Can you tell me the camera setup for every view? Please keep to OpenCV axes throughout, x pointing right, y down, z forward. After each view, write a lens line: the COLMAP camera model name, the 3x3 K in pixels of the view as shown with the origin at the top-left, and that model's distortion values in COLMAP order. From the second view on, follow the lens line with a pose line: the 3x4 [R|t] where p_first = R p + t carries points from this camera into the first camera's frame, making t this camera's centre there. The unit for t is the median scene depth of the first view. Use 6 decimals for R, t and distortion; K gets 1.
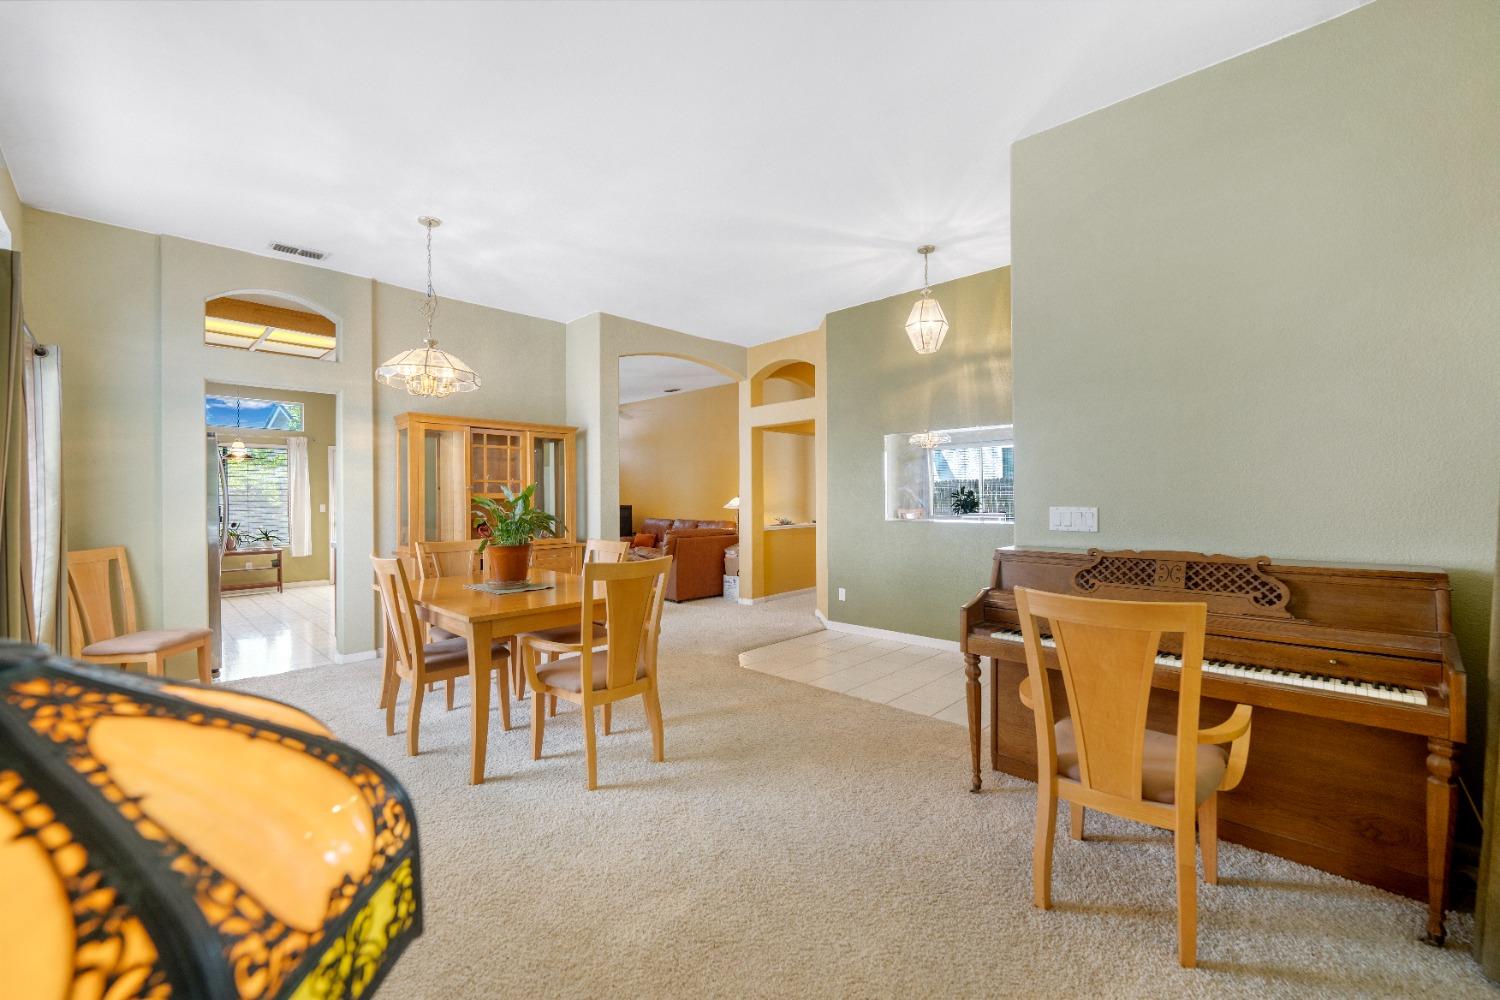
lens RADIAL K [[609.7, 0, 746.1], [0, 609.7, 497.0], [0, 0, 1]] dist [0.000464, -0.000017]
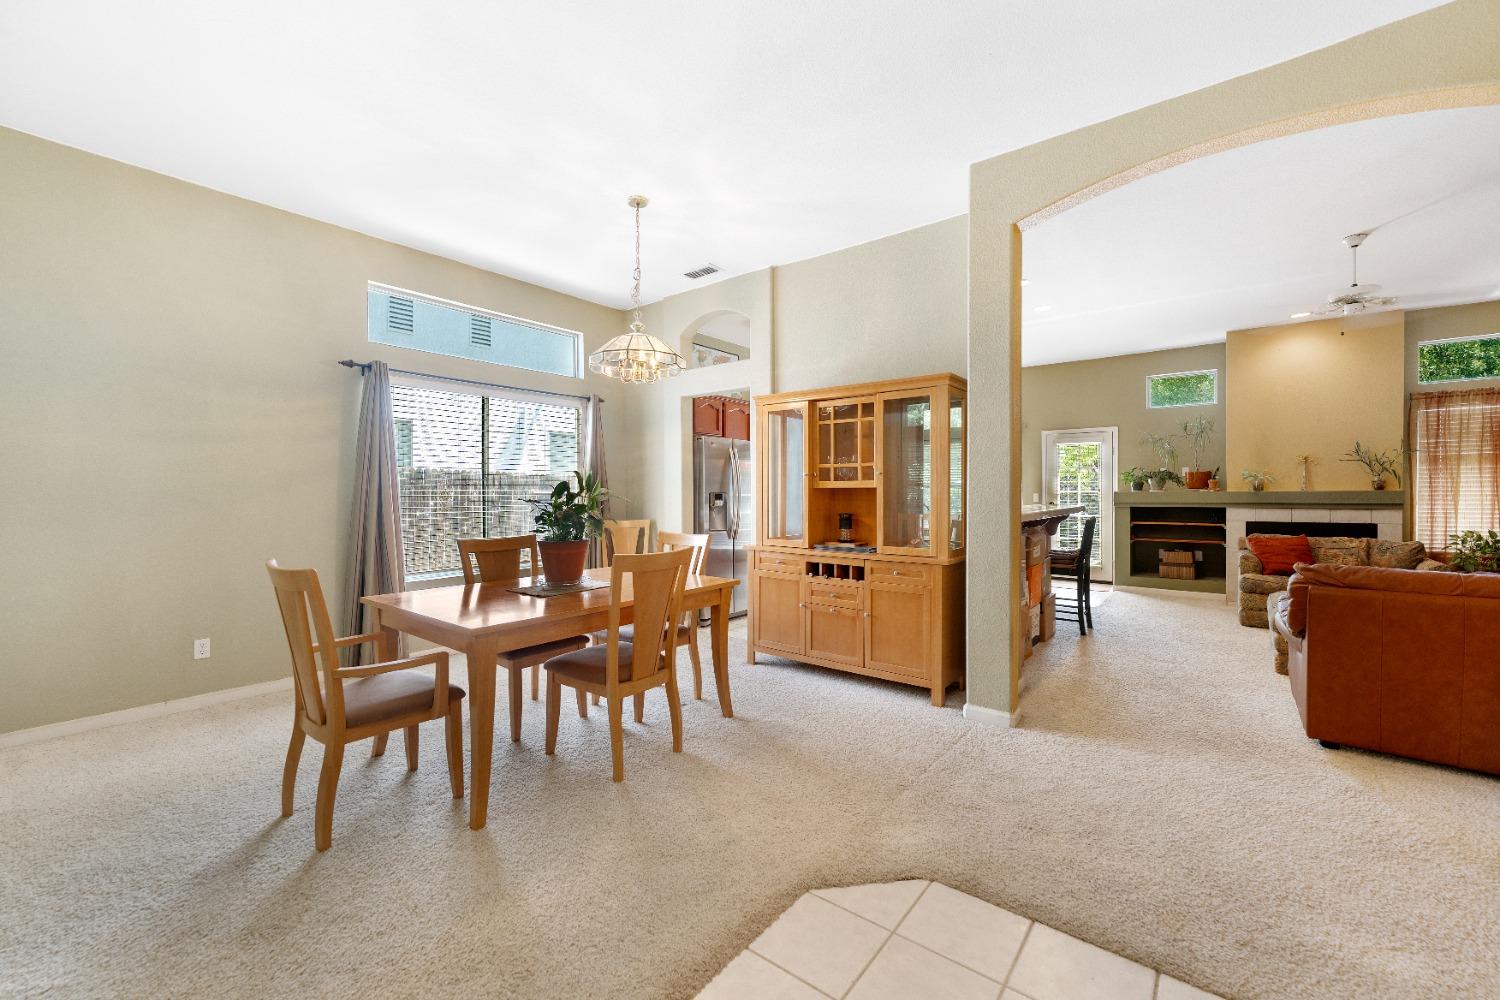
lens RADIAL K [[609.7, 0, 746.1], [0, 609.7, 497.0], [0, 0, 1]] dist [0.000464, -0.000017]
pose [[0.104340, 0.014178, -0.994441, 0.369632], [0.002228, 0.999893, 0.014490, 0.002789], [0.994539, -0.003727, 0.104298, 0.847719]]
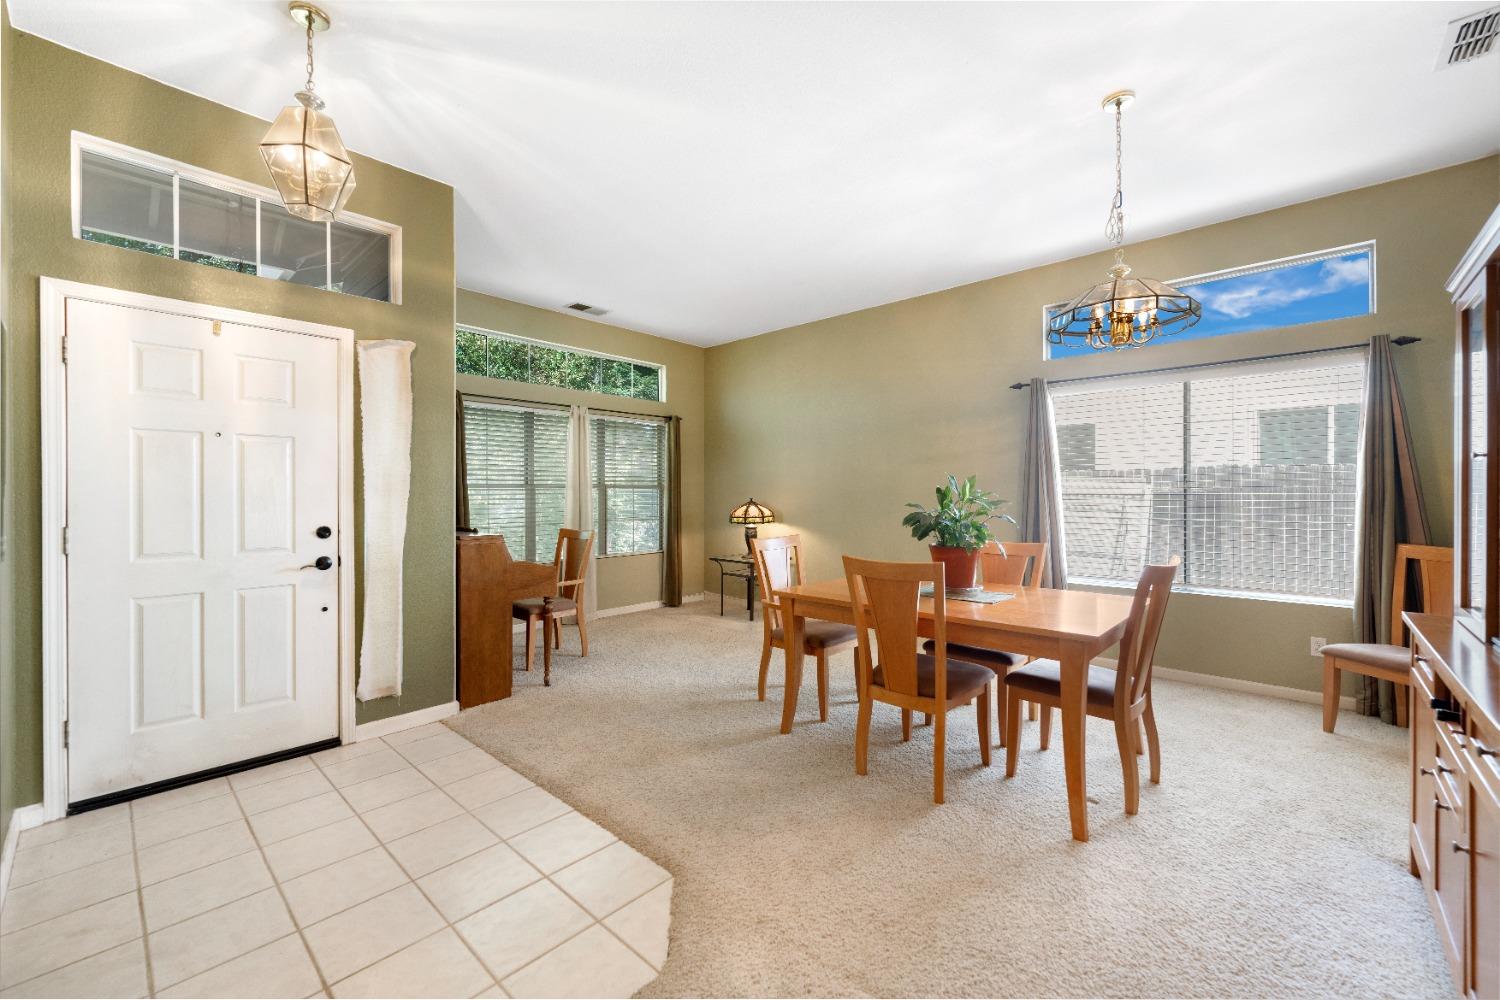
lens RADIAL K [[602.3, 0, 749.2], [0, 602.3, 495.4], [0, 0, 1]] dist [0.000329, 0.000032]
pose [[-0.999659, 0.003554, -0.025886, -0.055540], [0.003490, 0.999991, 0.002533, 0.002395], [0.025895, 0.002442, -0.999662, 1.338019]]
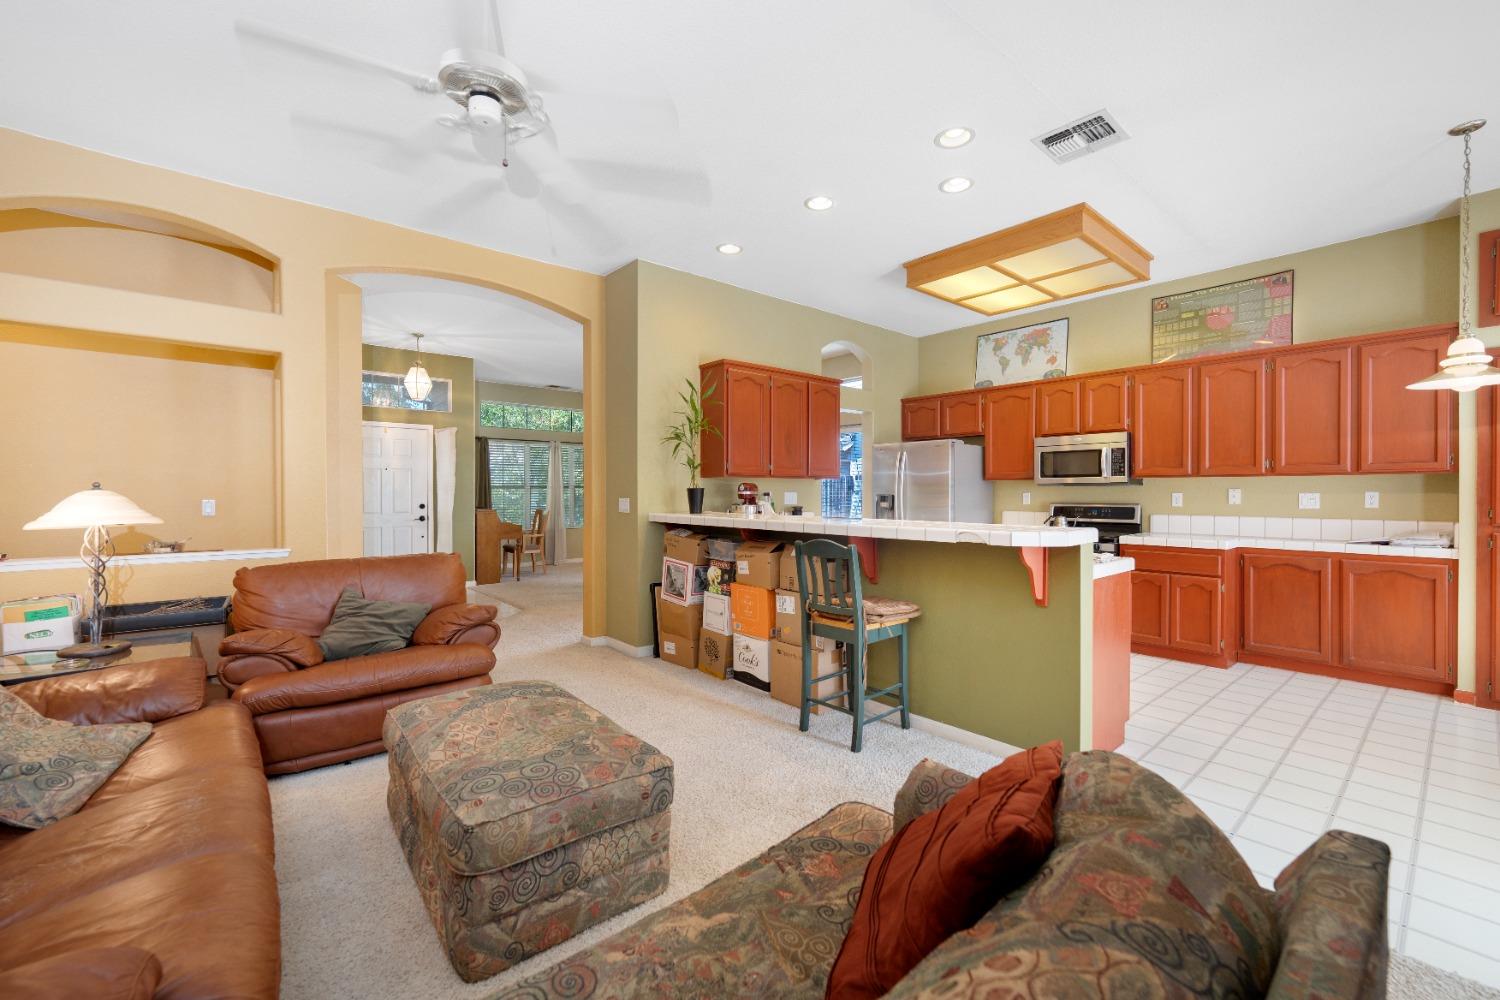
lens RADIAL K [[609.7, 0, 746.1], [0, 609.7, 497.0], [0, 0, 1]] dist [0.000464, -0.000017]
pose [[-0.995109, 0.003720, 0.098716, -0.624730], [0.004588, 0.999953, 0.008570, 0.006328], [-0.098679, 0.008981, -0.995079, 2.195861]]
